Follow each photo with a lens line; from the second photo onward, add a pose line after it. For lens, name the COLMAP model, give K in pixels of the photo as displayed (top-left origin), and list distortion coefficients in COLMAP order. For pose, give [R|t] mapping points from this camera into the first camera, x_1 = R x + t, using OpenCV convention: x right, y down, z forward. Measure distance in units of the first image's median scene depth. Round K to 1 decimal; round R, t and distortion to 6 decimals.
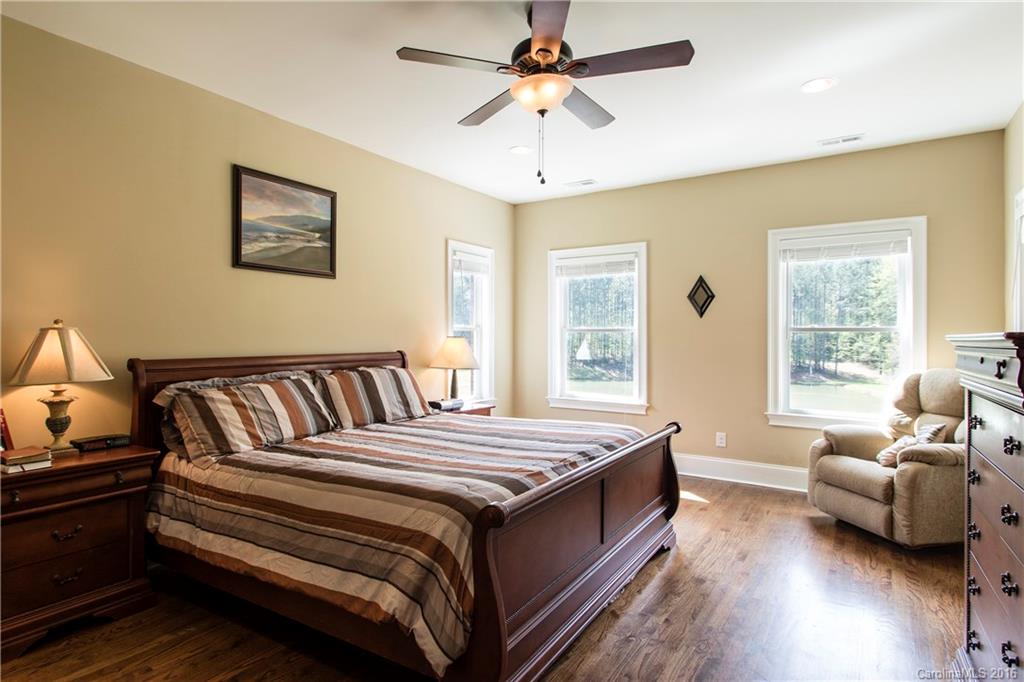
lens RADIAL K [[566.5, 0, 505.0], [0, 566.5, 324.7], [0, 0, 1]] dist [0.003545, 0.000480]
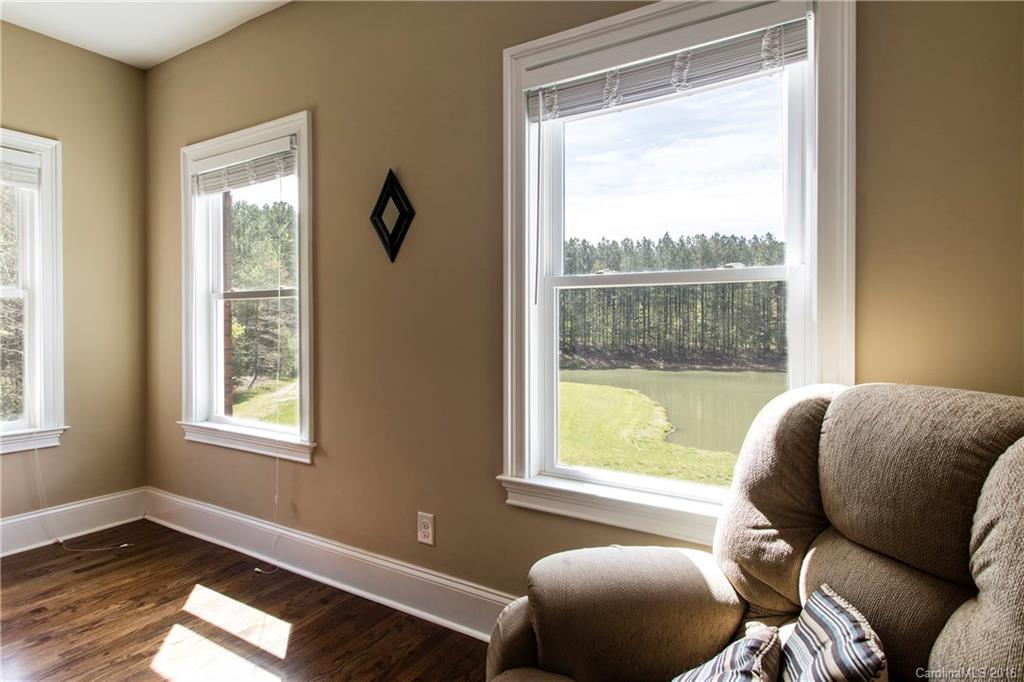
lens RADIAL K [[547.1, 0, 512.0], [0, 547.1, 319.2], [0, 0, 1]] dist [0.001698, 0.000736]
pose [[0.999986, -0.002170, 0.004887, 0.459208], [0.002122, 0.999950, 0.009800, 0.031477], [-0.004908, -0.009790, 0.999940, 0.575039]]
